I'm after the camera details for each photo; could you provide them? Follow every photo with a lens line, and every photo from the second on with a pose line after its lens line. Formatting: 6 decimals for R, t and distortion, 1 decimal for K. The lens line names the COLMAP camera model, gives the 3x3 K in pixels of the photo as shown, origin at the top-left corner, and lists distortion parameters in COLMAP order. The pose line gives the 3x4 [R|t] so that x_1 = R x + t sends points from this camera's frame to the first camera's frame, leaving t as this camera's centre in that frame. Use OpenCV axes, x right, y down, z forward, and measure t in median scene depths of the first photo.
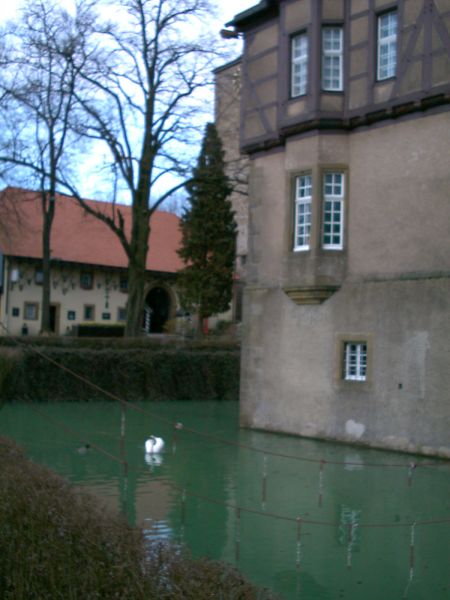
lens RADIAL K [[726.1, 0, 224.5], [0, 726.1, 304.0], [0, 0, 1]] dist [-0.103823, 0.163299]
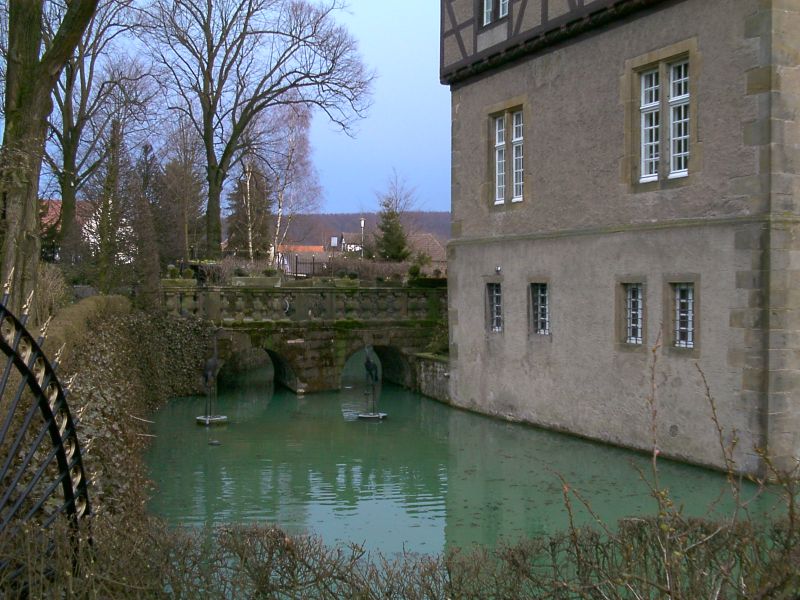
lens RADIAL K [[958.2, 0, 419.1], [0, 958.2, 298.3], [0, 0, 1]] dist [-0.107450, 0.199293]
pose [[0.263107, -0.044252, 0.963751, -0.769941], [-0.050369, 0.996955, 0.059527, 0.008768], [-0.963451, -0.064205, 0.260077, 1.175334]]
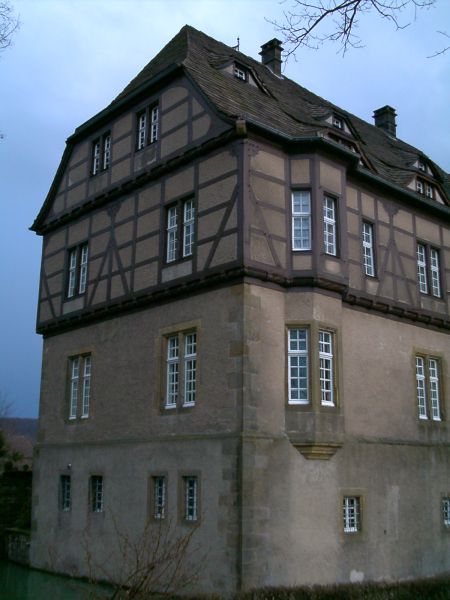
lens RADIAL K [[726.1, 0, 224.5], [0, 726.1, 304.0], [0, 0, 1]] dist [-0.103823, 0.163299]
pose [[-0.013012, 0.205320, 0.978608, -0.893448], [-0.065628, 0.976406, -0.205730, 0.004251], [-0.997759, -0.066901, 0.000770, 1.139462]]
